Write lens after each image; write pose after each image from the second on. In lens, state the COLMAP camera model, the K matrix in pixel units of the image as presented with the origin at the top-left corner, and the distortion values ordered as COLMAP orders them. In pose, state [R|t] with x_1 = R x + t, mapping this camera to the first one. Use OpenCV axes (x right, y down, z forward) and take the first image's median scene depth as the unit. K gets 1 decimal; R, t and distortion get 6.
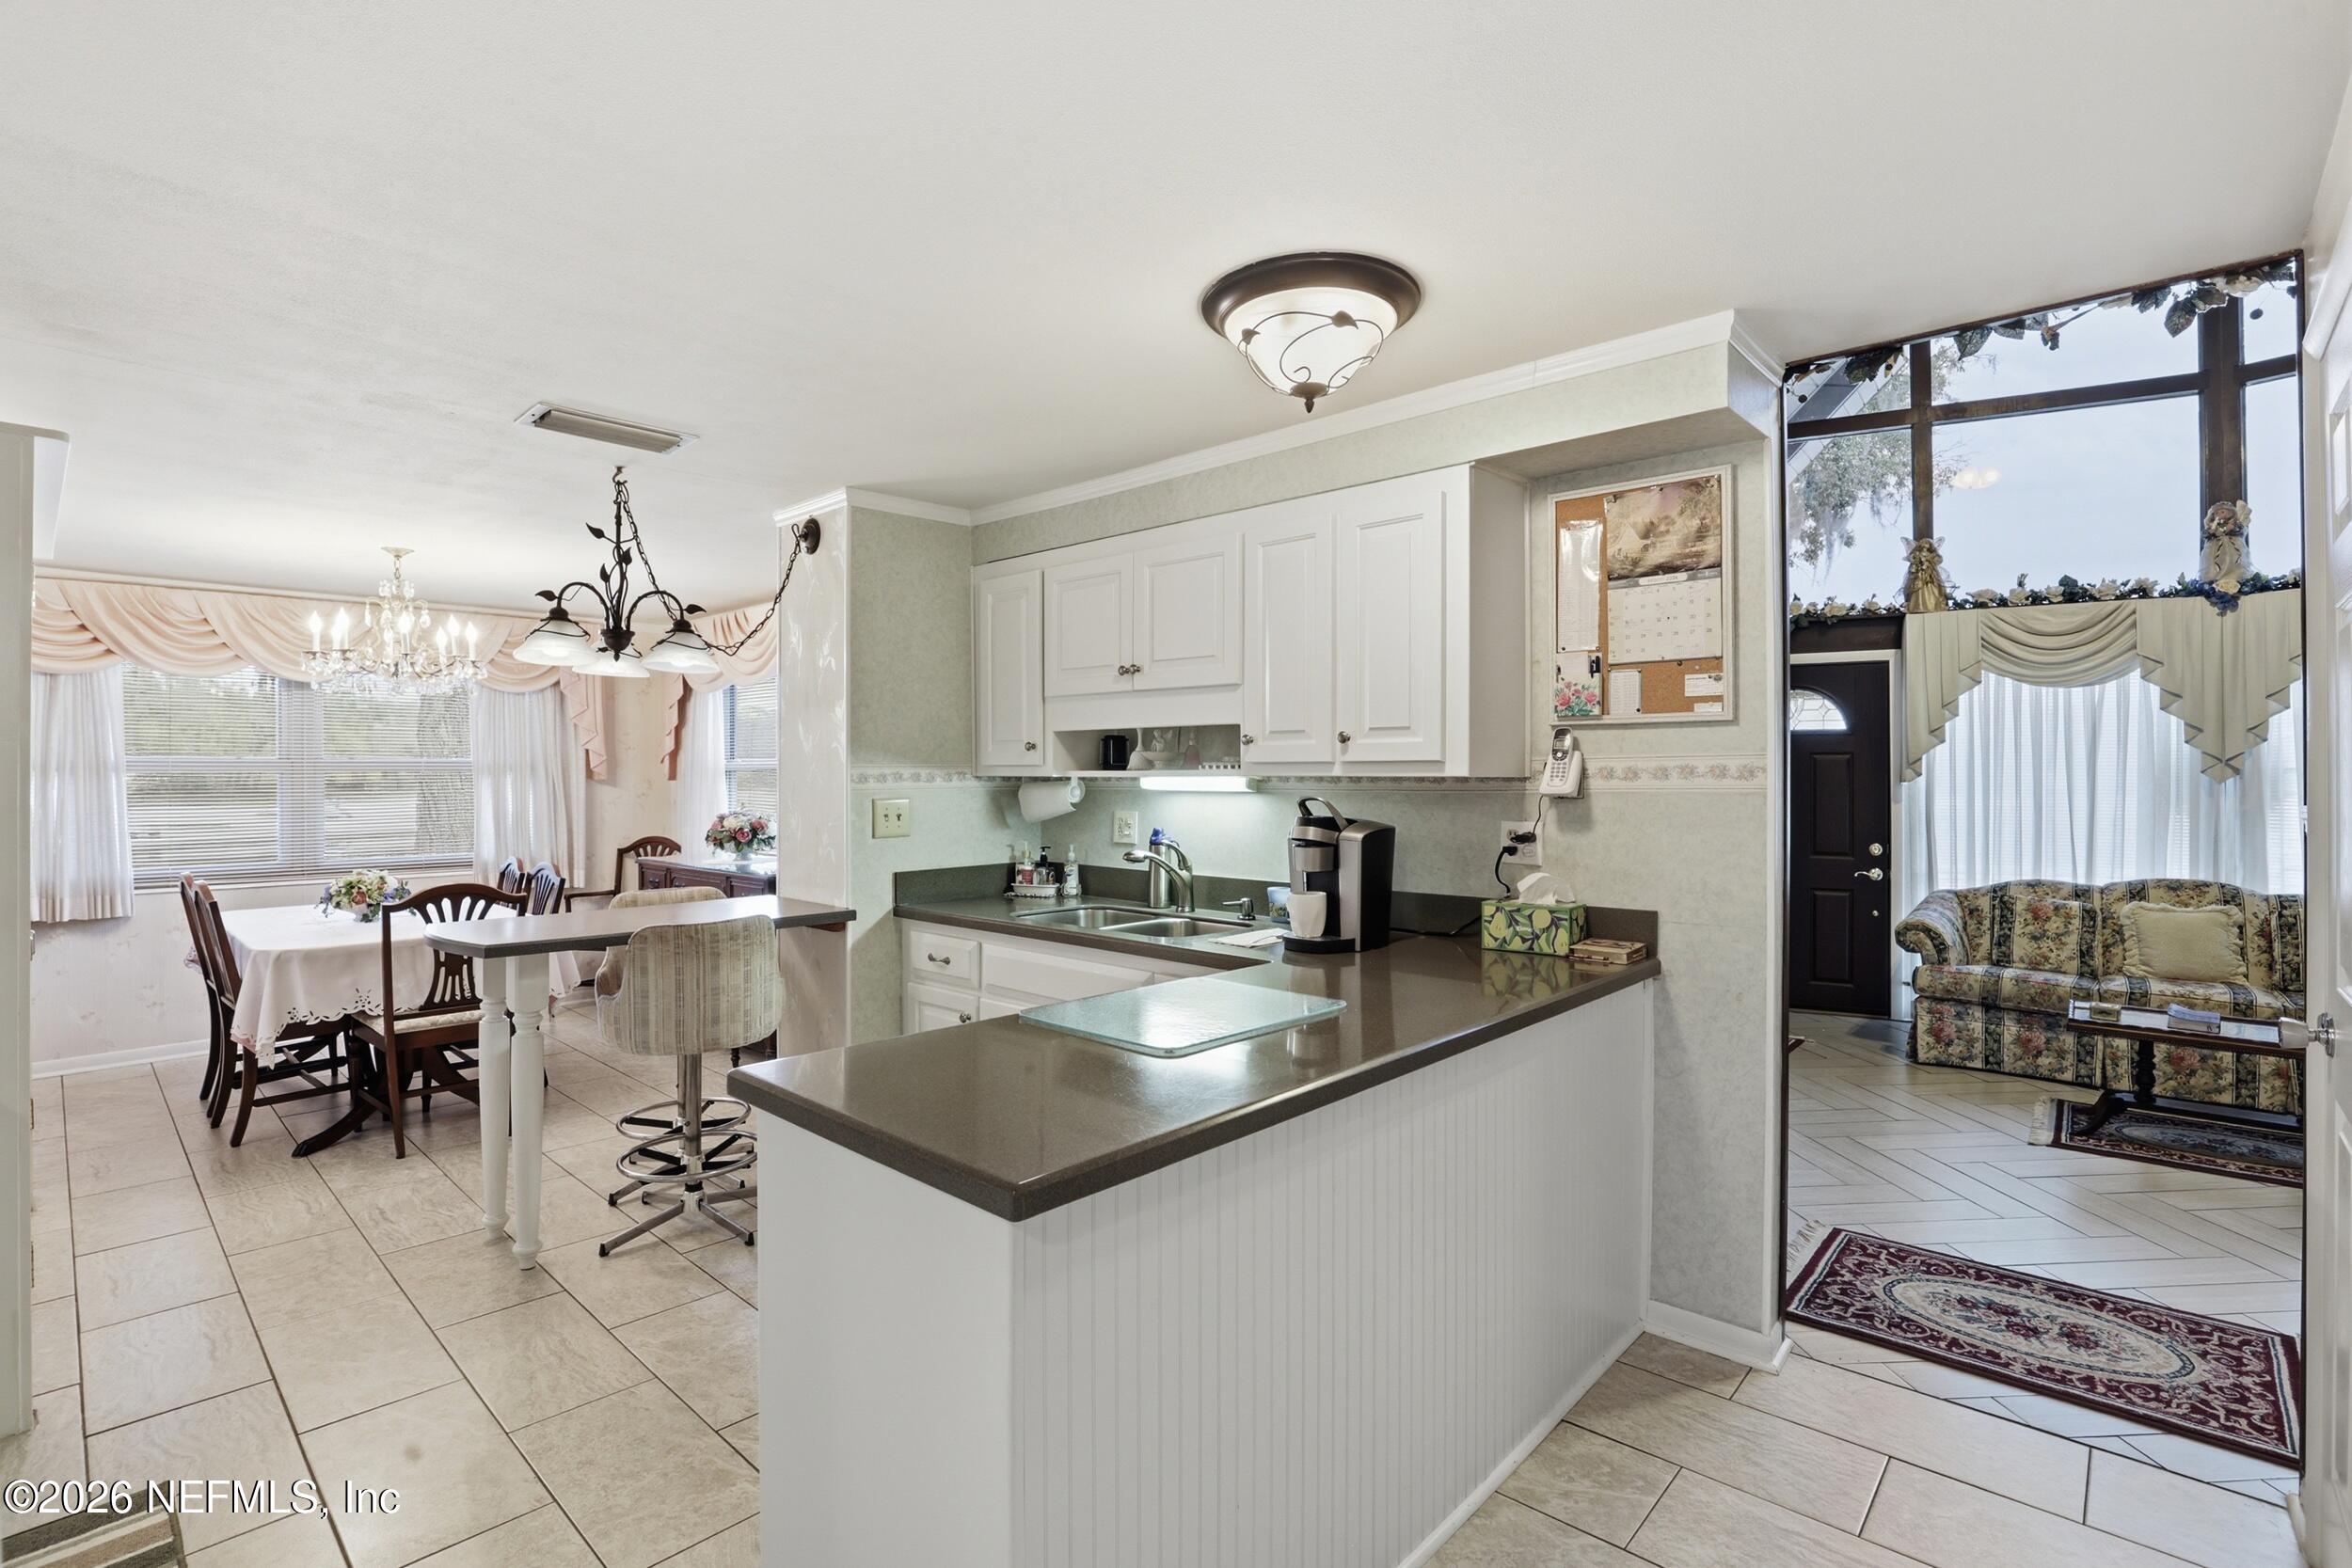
lens RADIAL K [[1078.7, 0, 1186.4], [0, 1078.7, 770.3], [0, 0, 1]] dist [-0.034044, 0.005069]
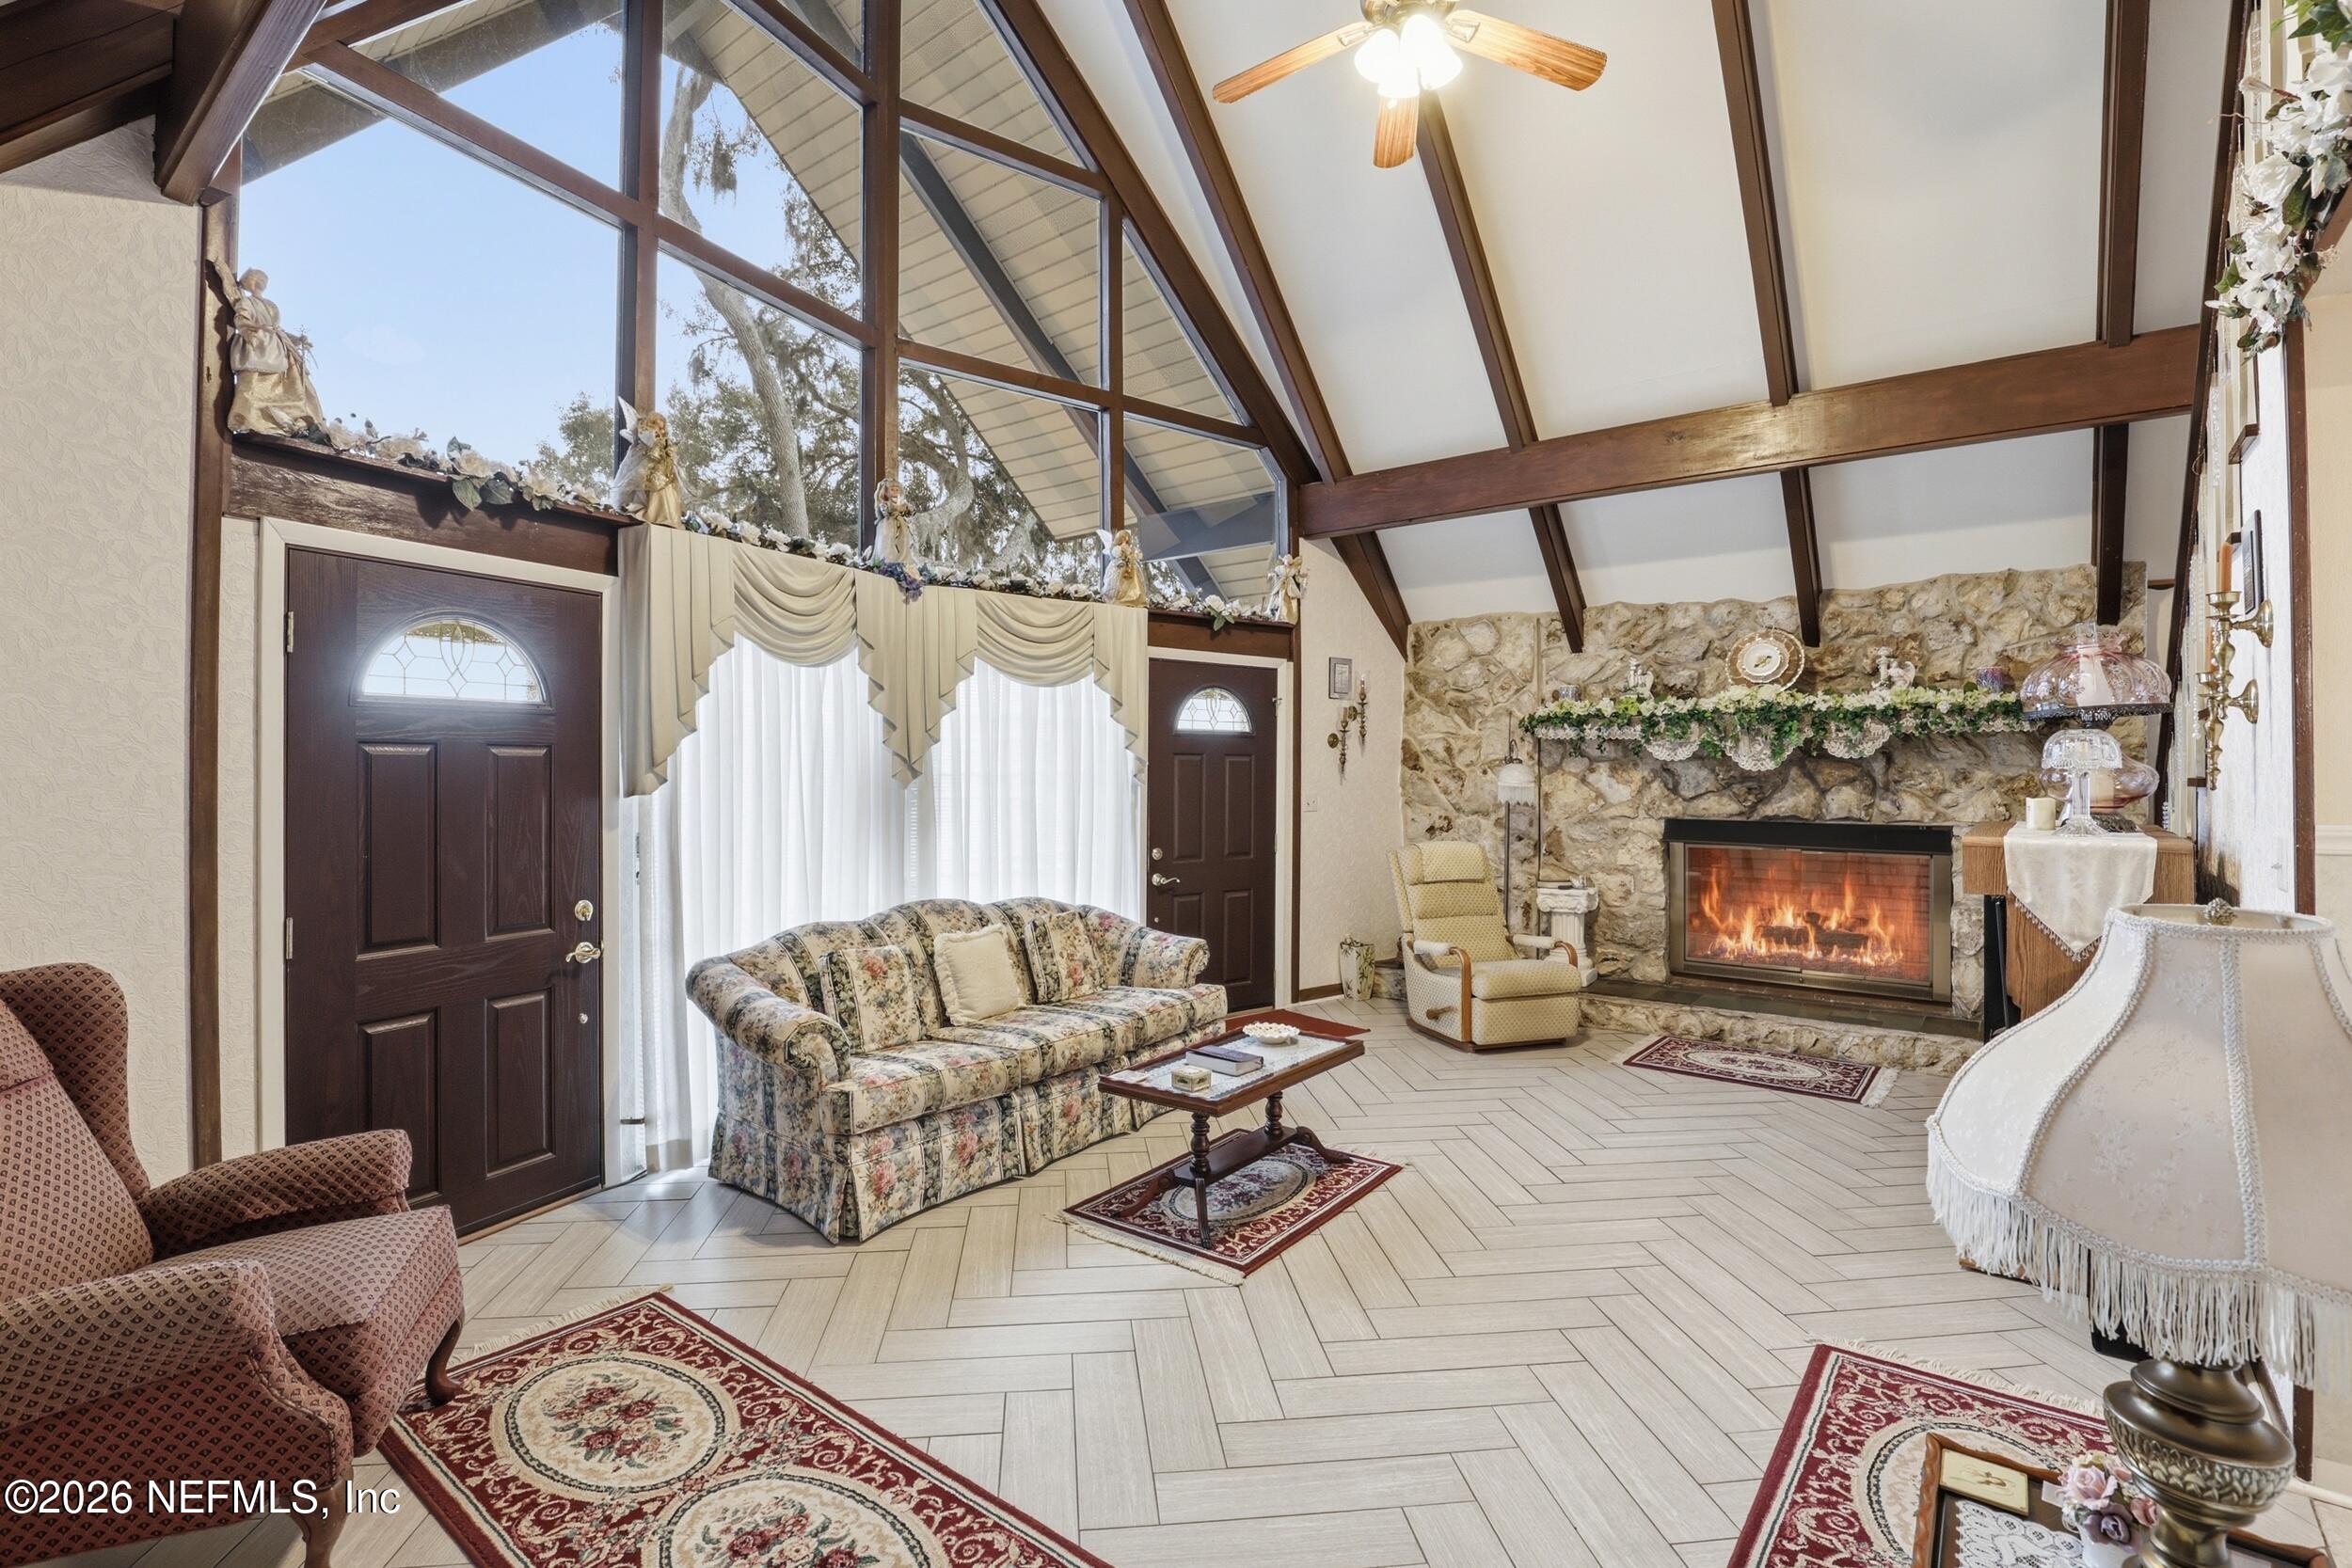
lens RADIAL K [[1099.5, 0, 1177.3], [0, 1099.5, 759.8], [0, 0, 1]] dist [-0.032471, 0.003447]
pose [[-0.072772, 0.008295, 0.997314, 0.039459], [-0.004085, 0.999955, -0.008615, -0.007208], [-0.997340, -0.004701, -0.072734, 1.156117]]
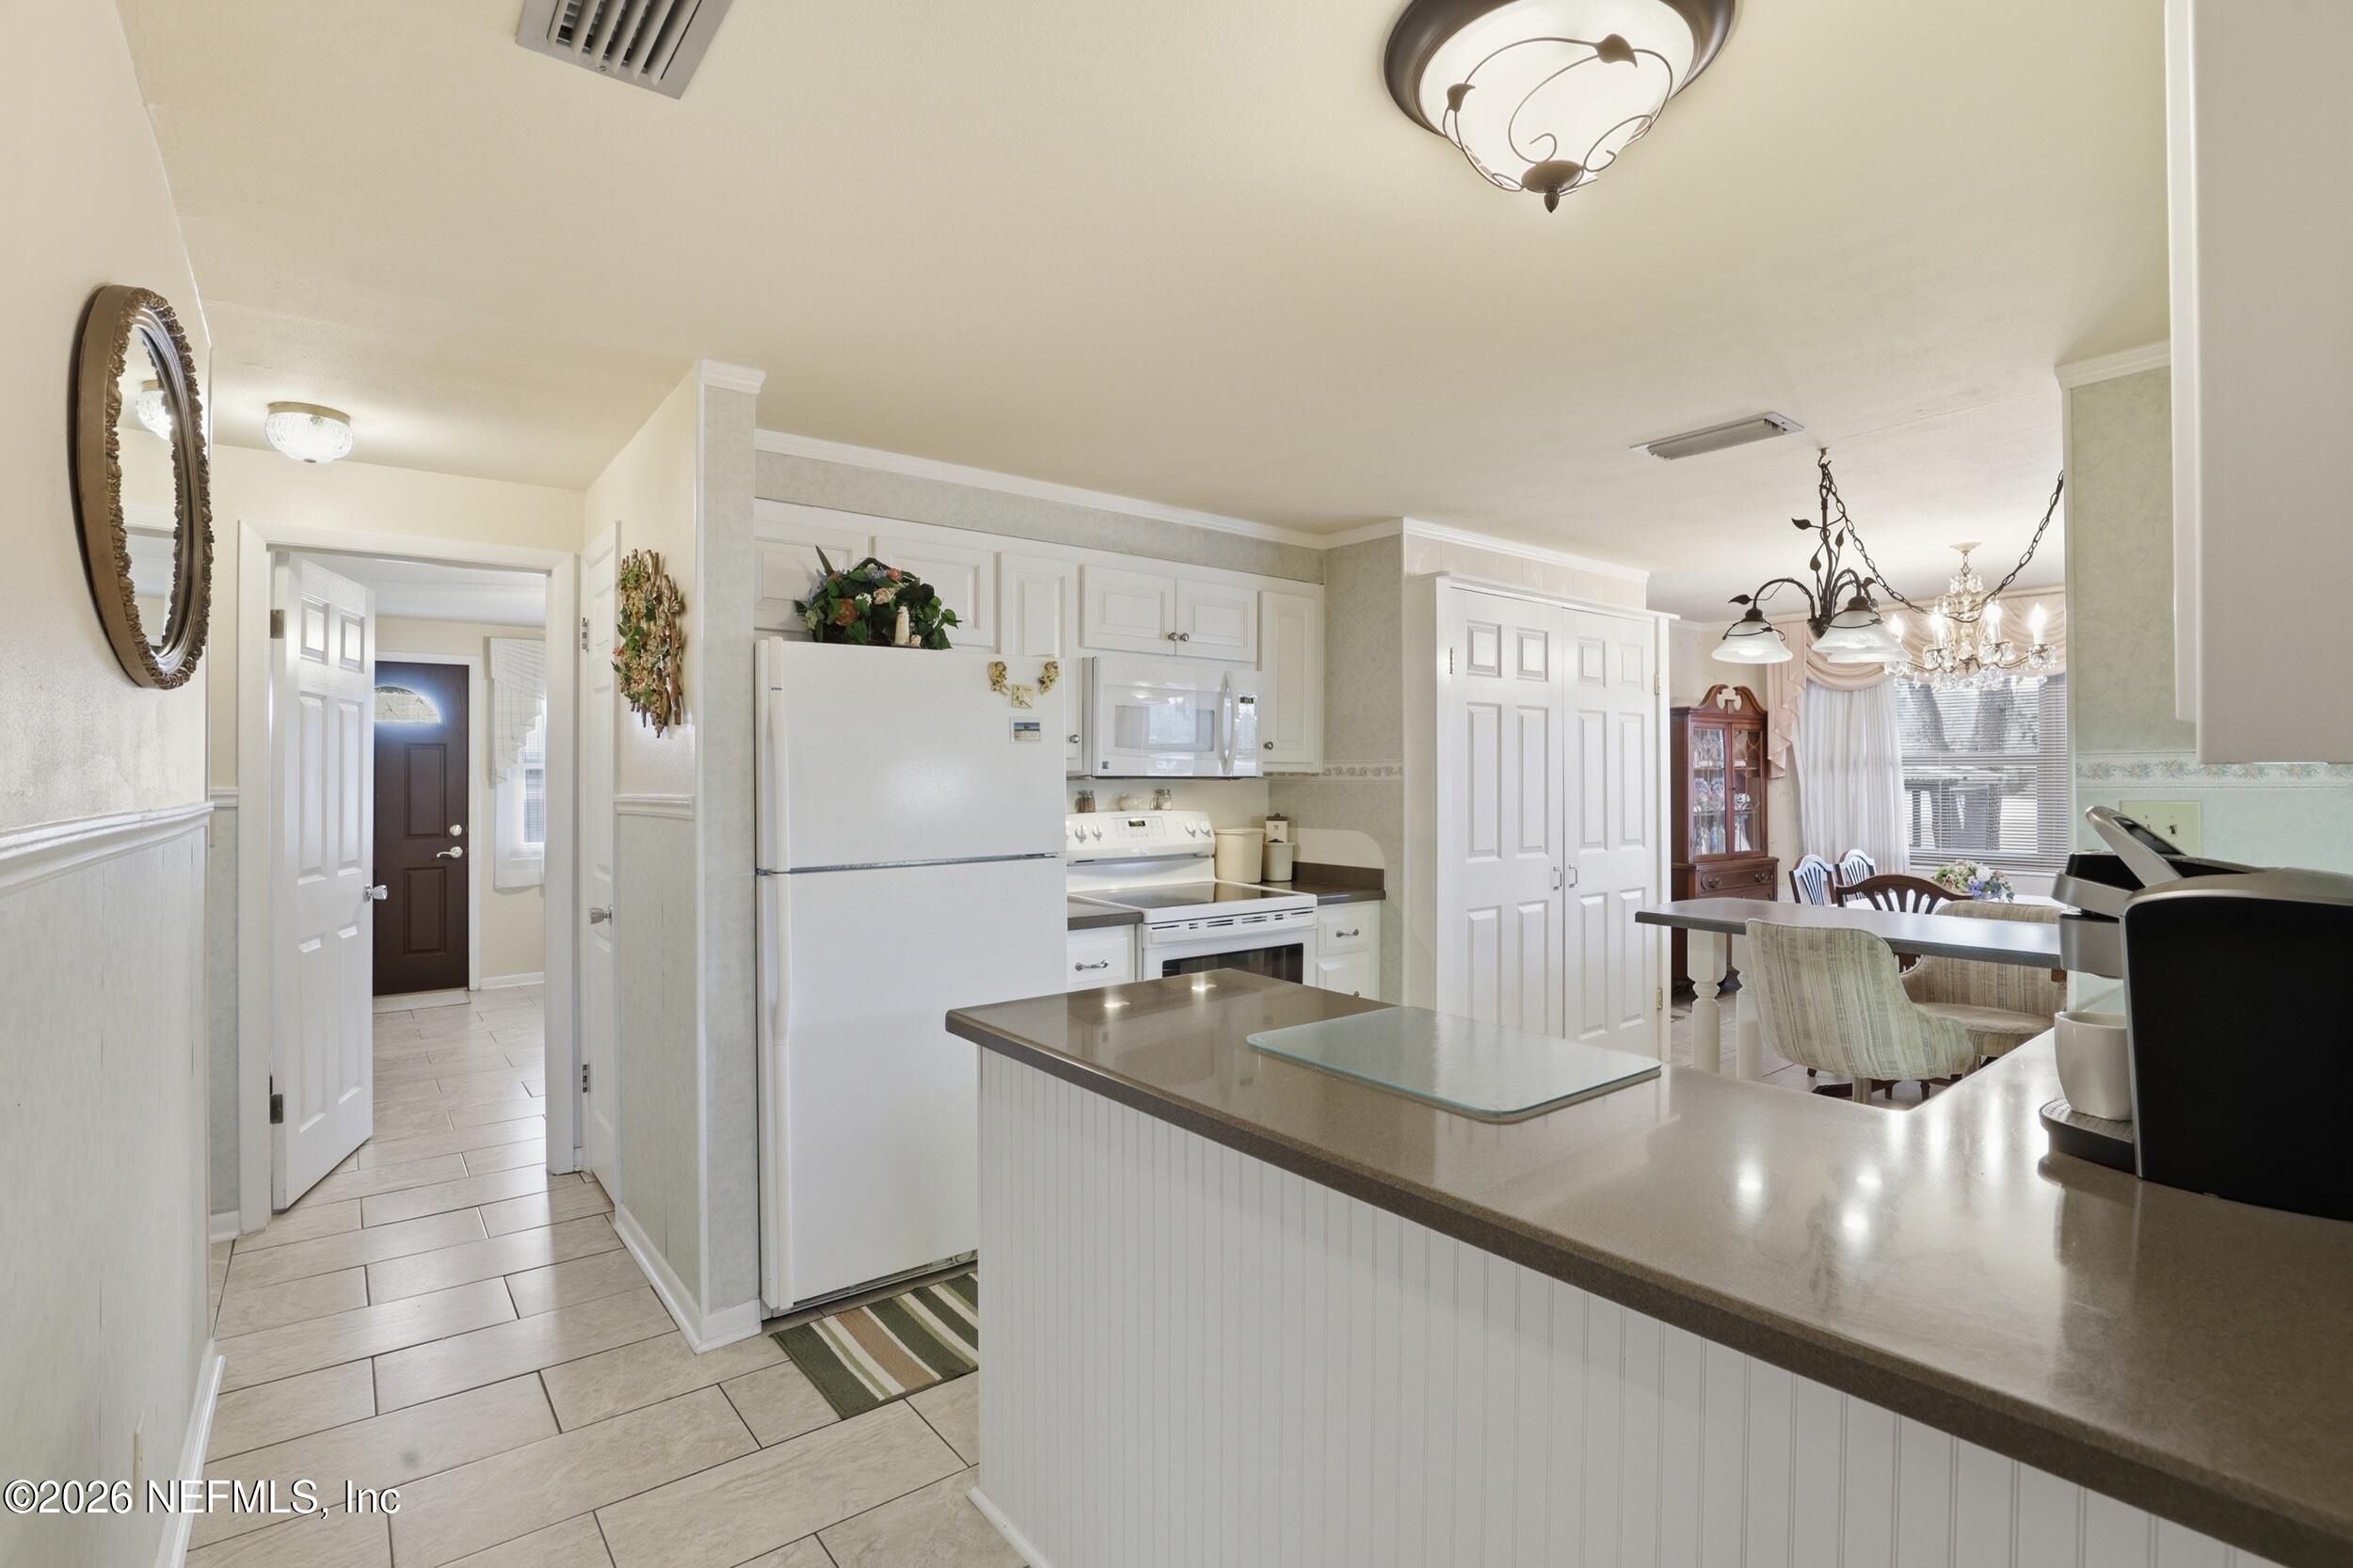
lens RADIAL K [[1100.0, 0, 1184.5], [0, 1100.0, 767.8], [0, 0, 1]] dist [-0.032471, 0.003447]
pose [[-0.160061, -0.003425, -0.987101, 0.466805], [0.008074, 0.999956, -0.004779, 0.003945], [0.987074, -0.008735, -0.160026, 0.510978]]
